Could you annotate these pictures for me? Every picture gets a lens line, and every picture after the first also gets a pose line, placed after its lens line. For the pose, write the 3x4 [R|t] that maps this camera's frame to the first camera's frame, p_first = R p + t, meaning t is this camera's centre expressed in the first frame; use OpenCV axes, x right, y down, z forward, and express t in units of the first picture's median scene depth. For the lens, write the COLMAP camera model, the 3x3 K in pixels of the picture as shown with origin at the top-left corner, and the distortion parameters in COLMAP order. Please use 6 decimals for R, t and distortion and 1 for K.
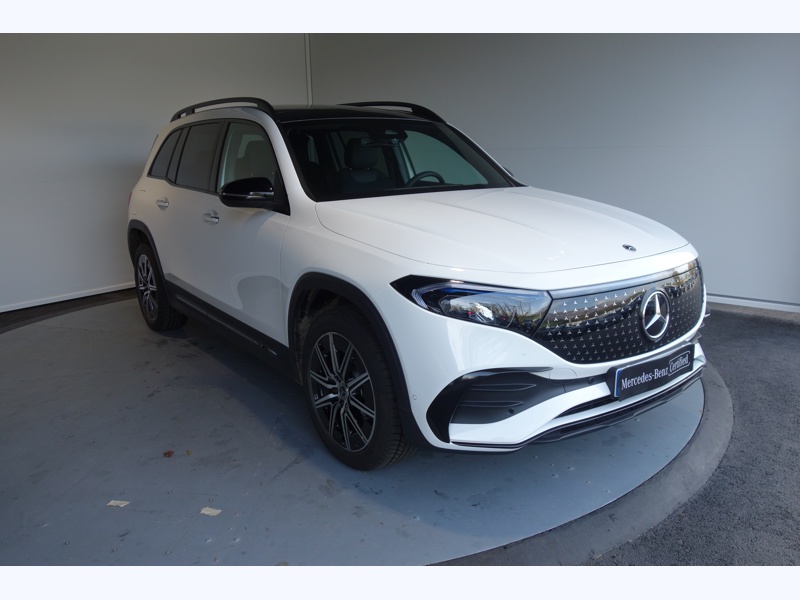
lens RADIAL K [[659.6, 0, 400.0], [0, 659.6, 300.0], [0, 0, 1]] dist [-0.002515, -0.011001]
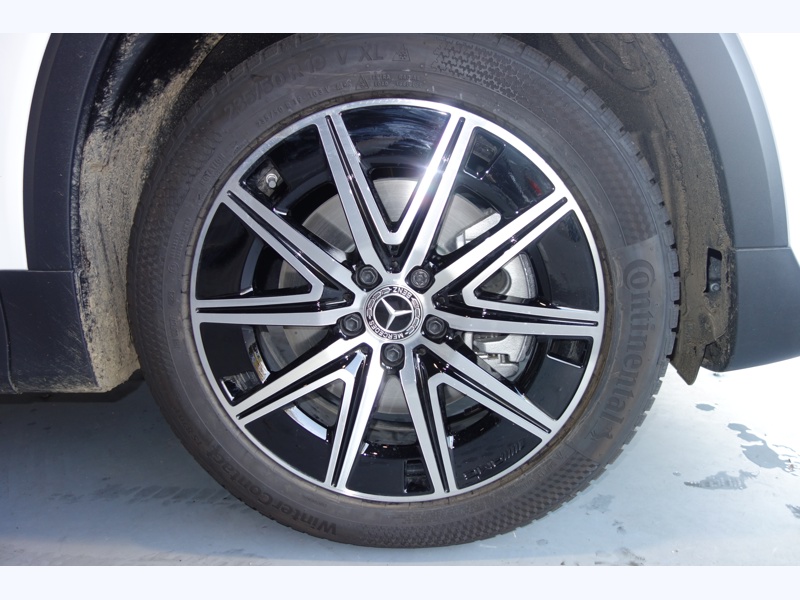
lens RADIAL K [[630.3, 0, 375.7], [0, 630.3, 299.5], [0, 0, 1]] dist [-0.001773, -0.001943]
pose [[0.653521, -0.183639, 0.734294, -0.300067], [0.222076, 0.973947, 0.045926, 0.118284], [-0.723597, 0.133055, 0.677277, 0.817218]]
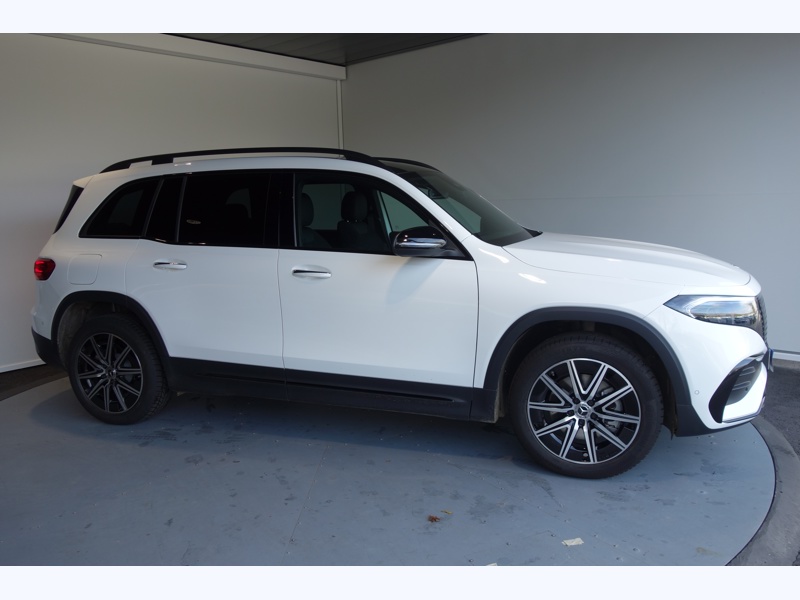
lens RADIAL K [[659.6, 0, 400.0], [0, 659.6, 300.0], [0, 0, 1]] dist [-0.002515, -0.011001]
pose [[0.802198, -0.074630, 0.592375, -0.982390], [0.137383, 0.988607, -0.061497, -0.020557], [-0.581037, 0.130715, 0.803312, 0.263632]]
